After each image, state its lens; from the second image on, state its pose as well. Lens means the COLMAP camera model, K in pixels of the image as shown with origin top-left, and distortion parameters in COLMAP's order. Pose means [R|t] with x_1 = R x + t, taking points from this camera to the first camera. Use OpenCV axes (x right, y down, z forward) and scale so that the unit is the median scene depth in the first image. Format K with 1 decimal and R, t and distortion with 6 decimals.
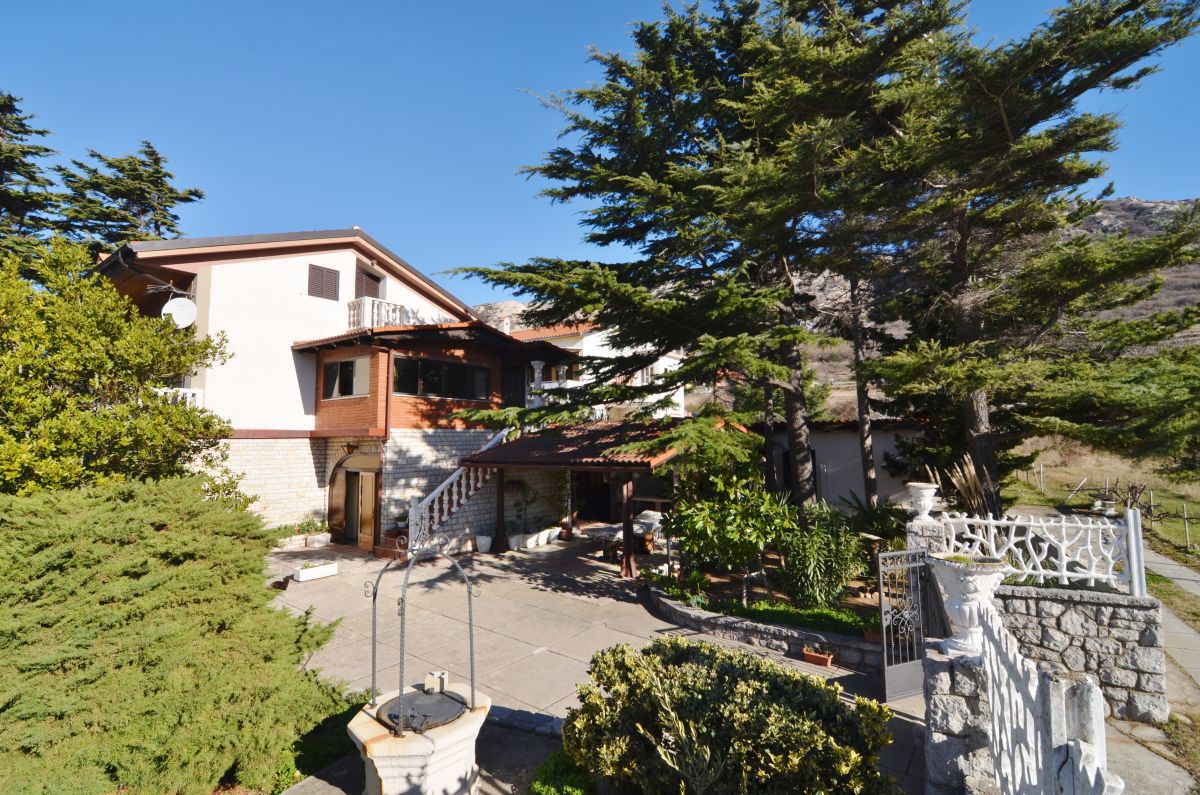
lens RADIAL K [[573.0, 0, 579.1], [0, 573.0, 384.7], [0, 0, 1]] dist [0.001397, -0.011589]
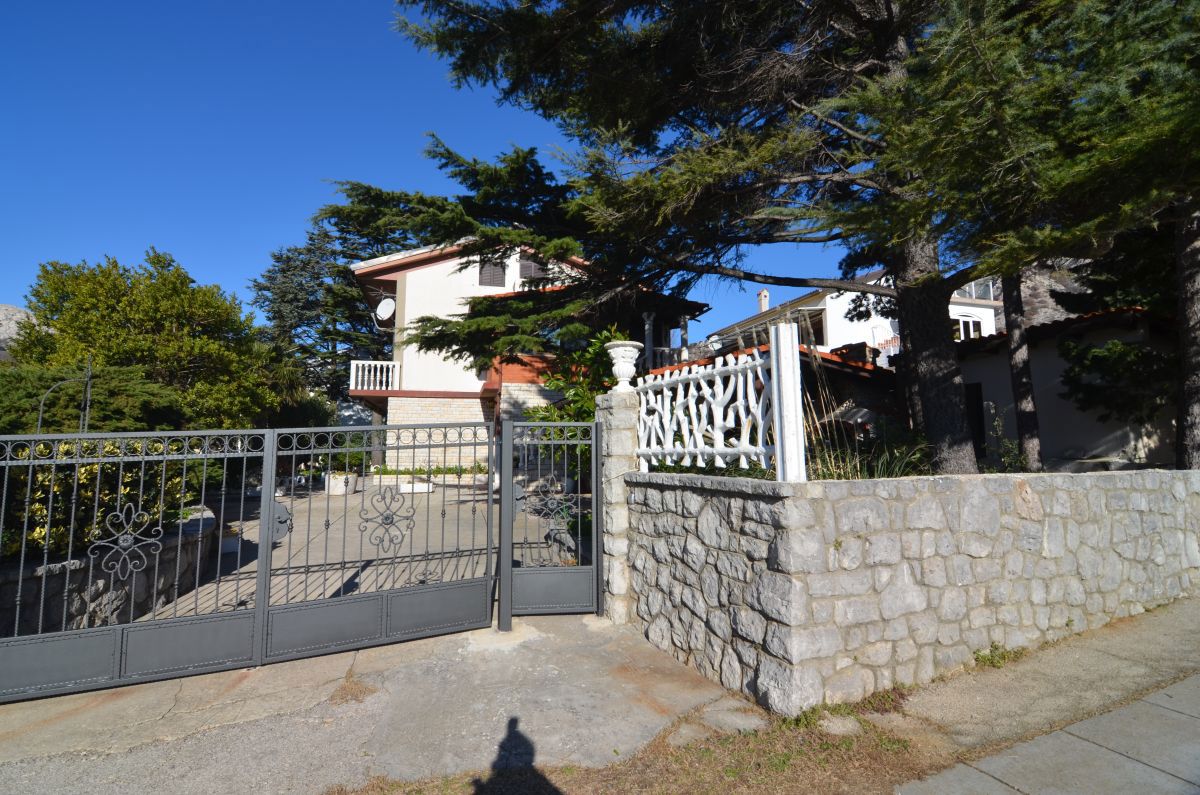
lens RADIAL K [[573.0, 0, 579.1], [0, 573.0, 384.7], [0, 0, 1]] dist [0.001397, -0.011589]
pose [[0.765190, -0.062499, -0.640764, 1.139118], [0.051297, 0.998031, -0.036088, 0.276948], [0.641758, -0.005255, 0.766889, 0.431950]]
